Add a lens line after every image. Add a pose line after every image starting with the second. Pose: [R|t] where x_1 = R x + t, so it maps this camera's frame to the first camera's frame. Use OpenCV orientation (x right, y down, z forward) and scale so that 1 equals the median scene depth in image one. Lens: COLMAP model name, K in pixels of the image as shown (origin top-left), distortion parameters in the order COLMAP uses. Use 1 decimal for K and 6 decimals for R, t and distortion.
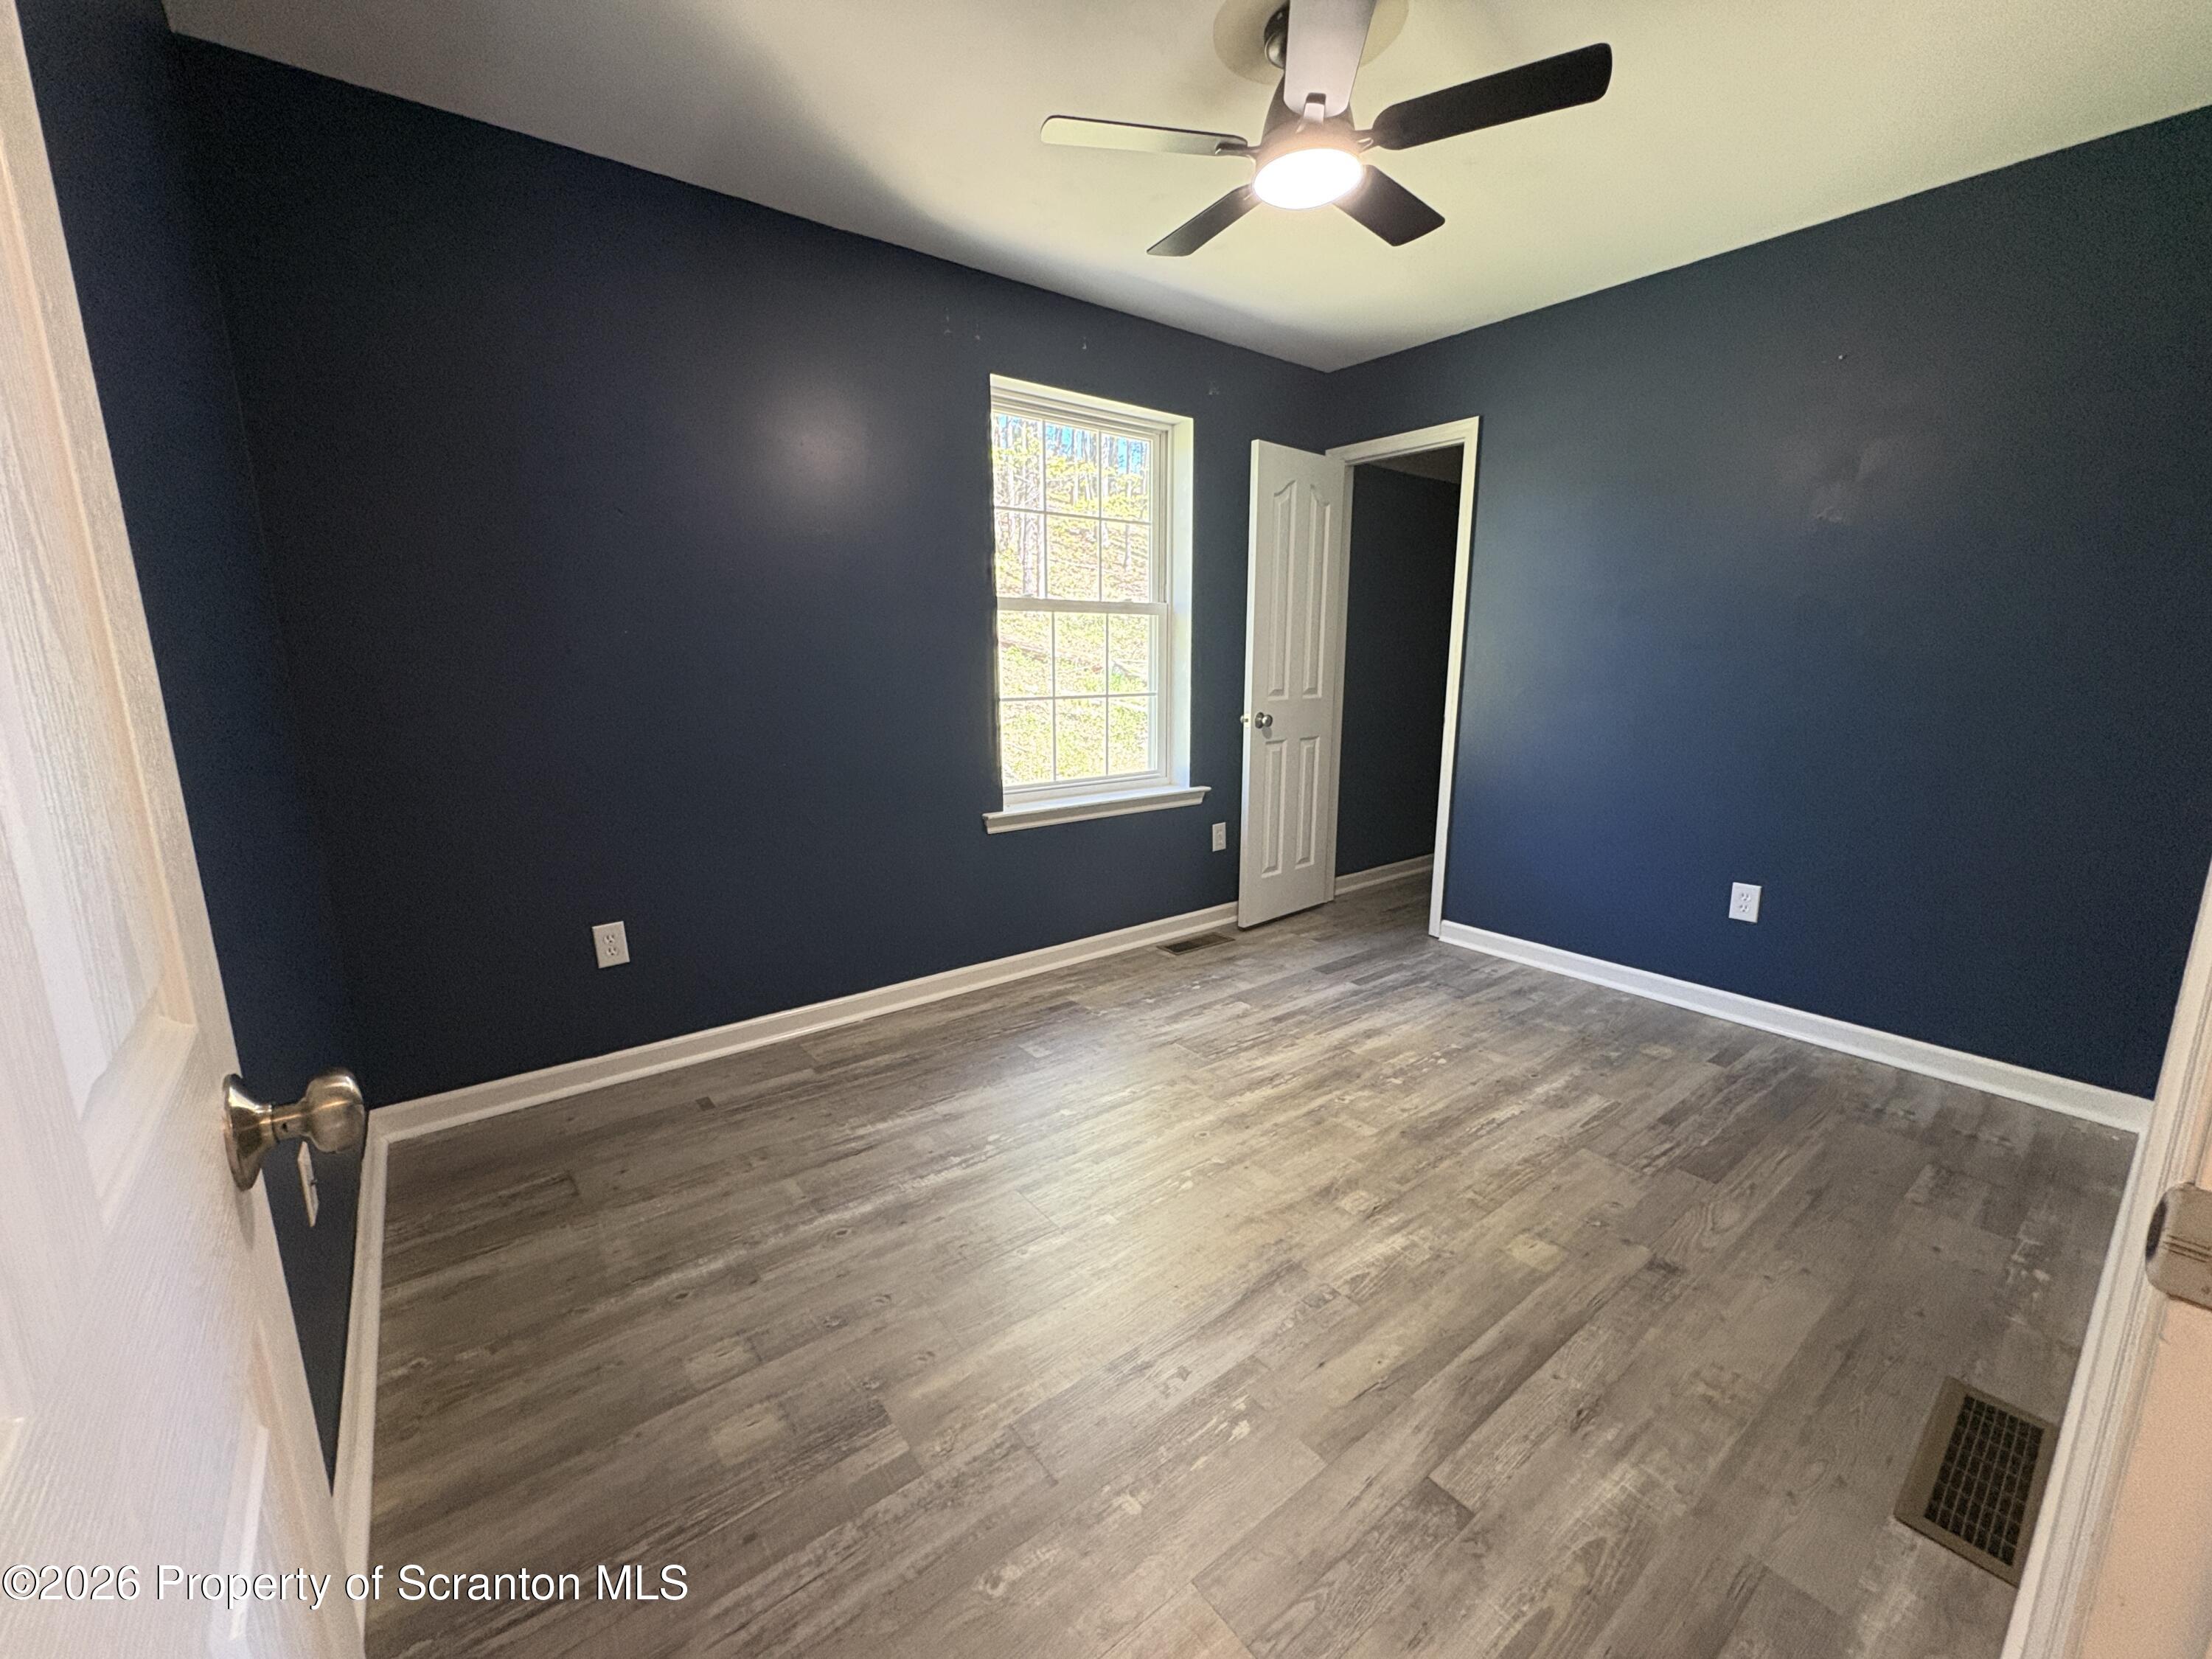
lens RADIAL K [[886.4, 0, 1100.9], [0, 886.4, 828.8], [0, 0, 1]] dist [0.001730, 0.000105]
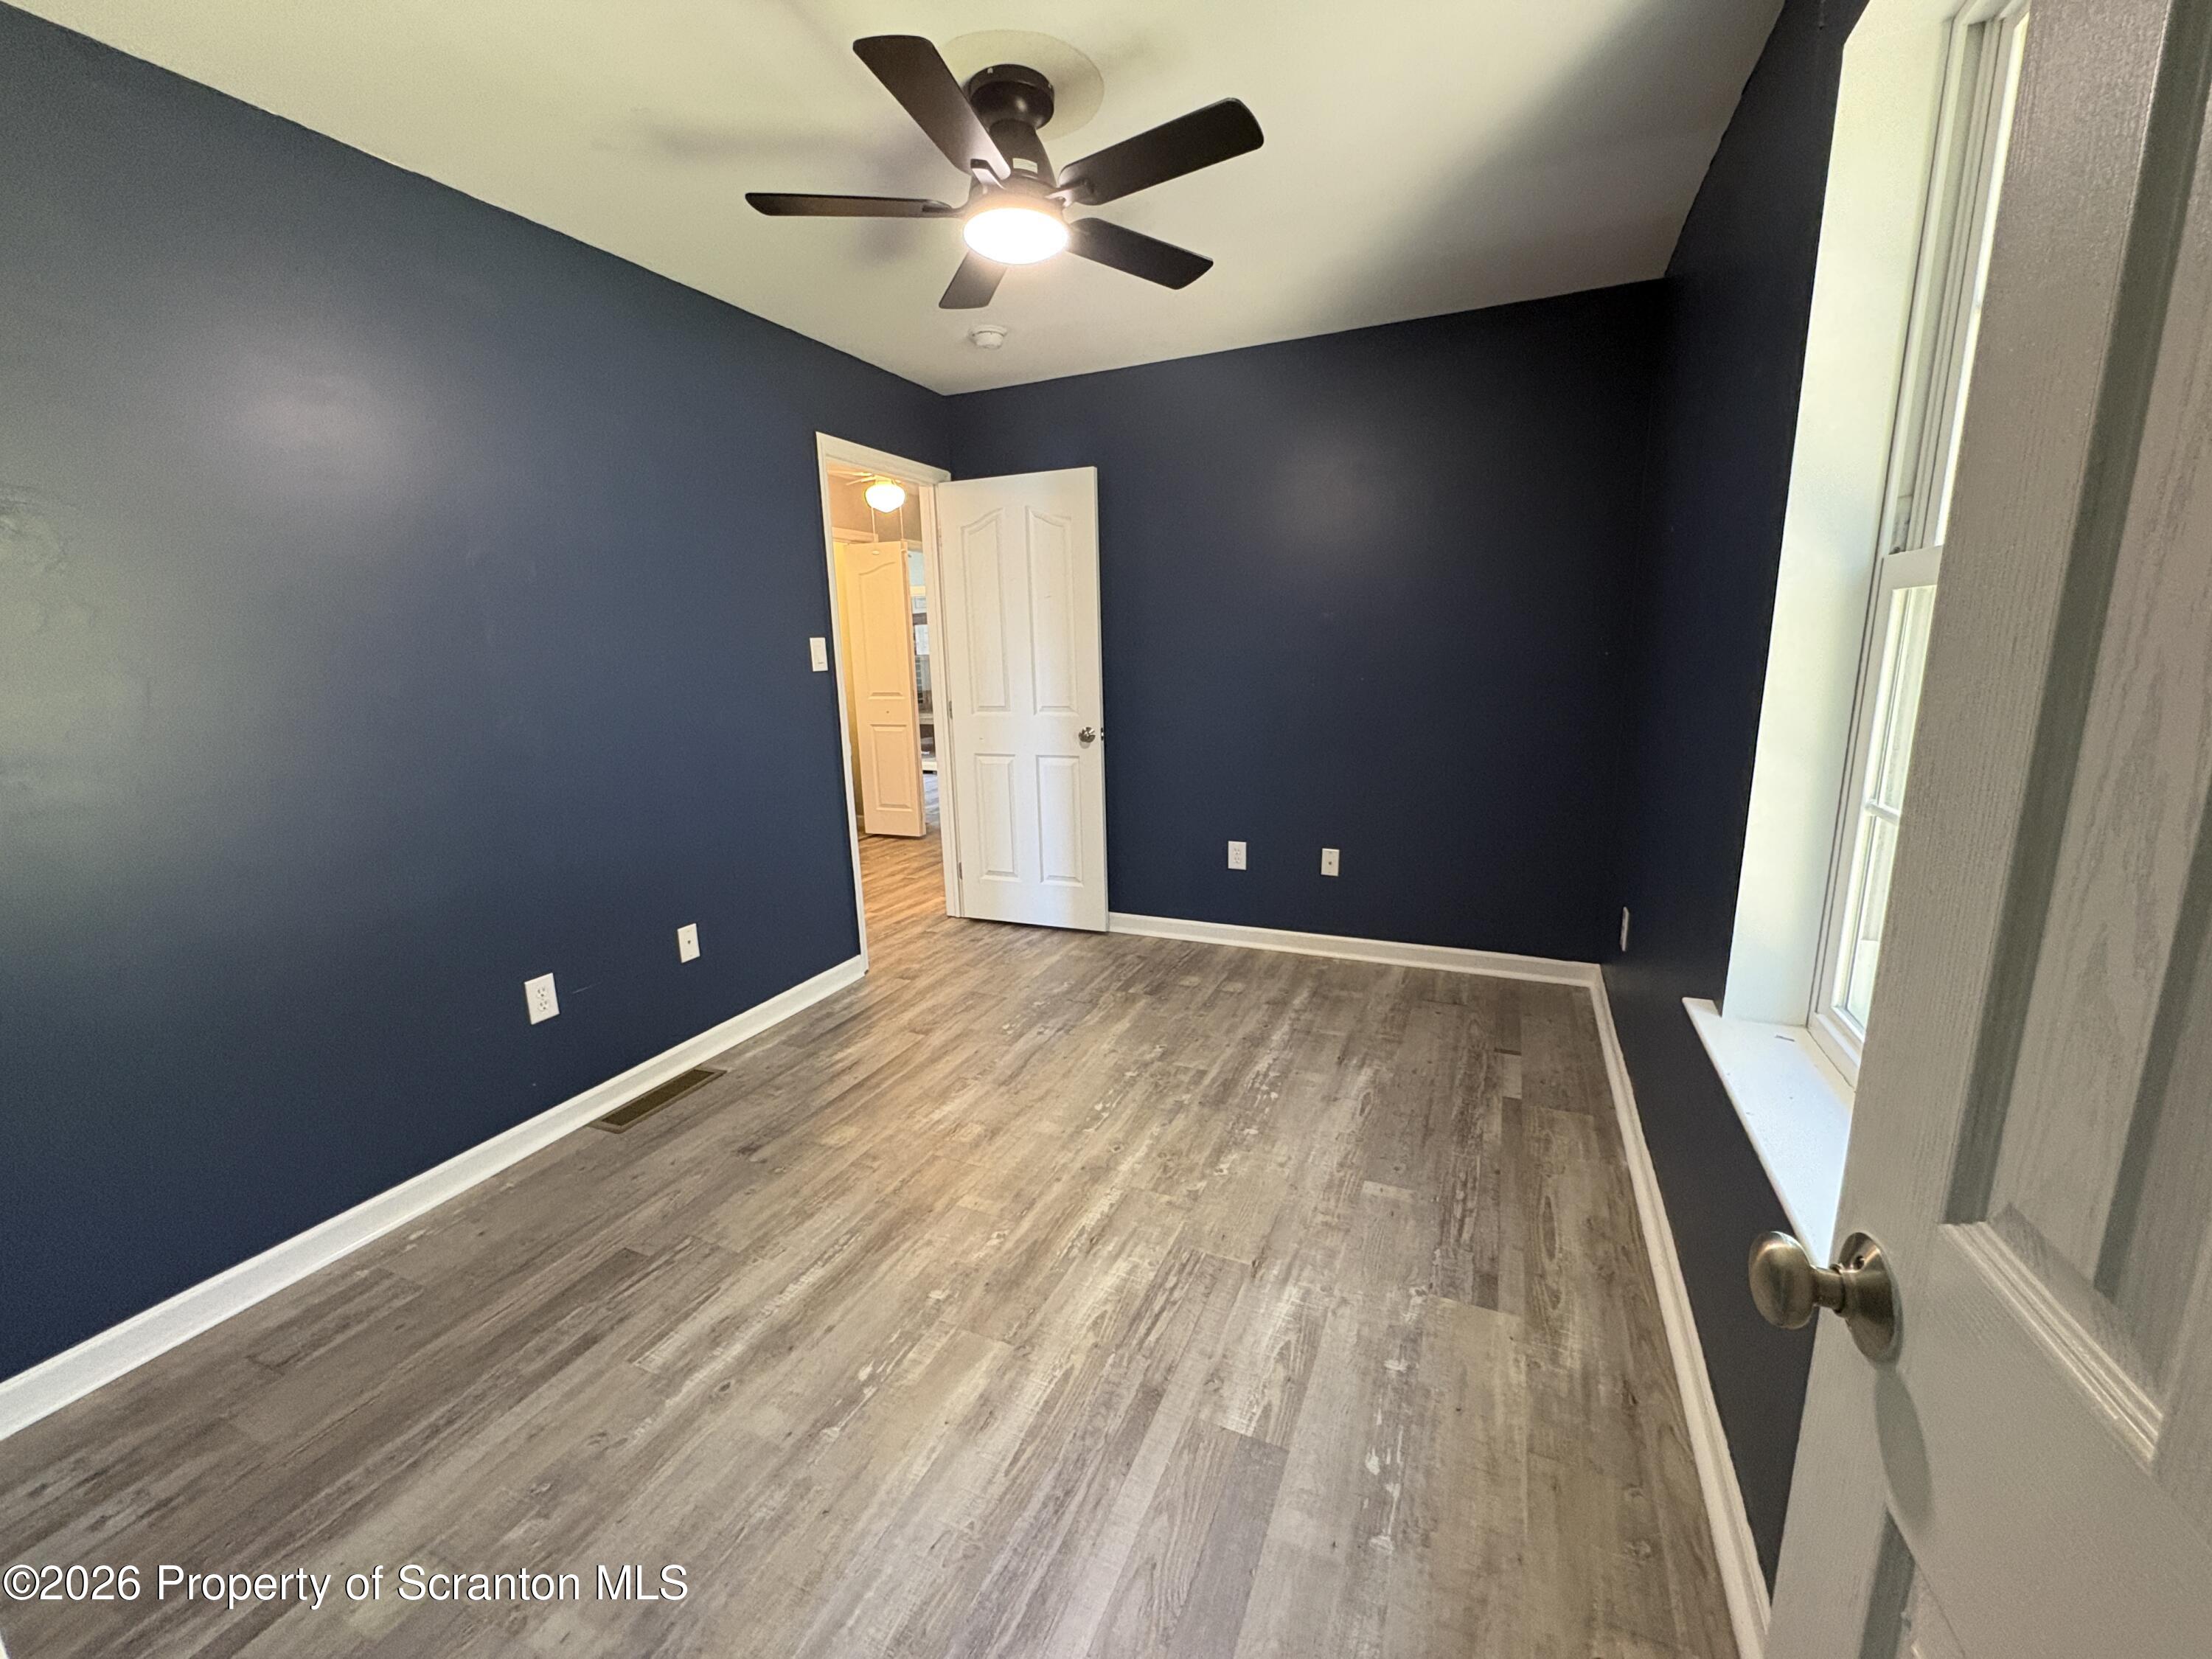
lens RADIAL K [[886.4, 0, 1105.6], [0, 886.4, 829.8], [0, 0, 1]] dist [0.001730, 0.000105]
pose [[-0.879385, 0.123596, -0.459790, 0.522093], [-0.062735, 0.927218, 0.369231, -0.359721], [0.471960, 0.353541, -0.807627, 1.587209]]
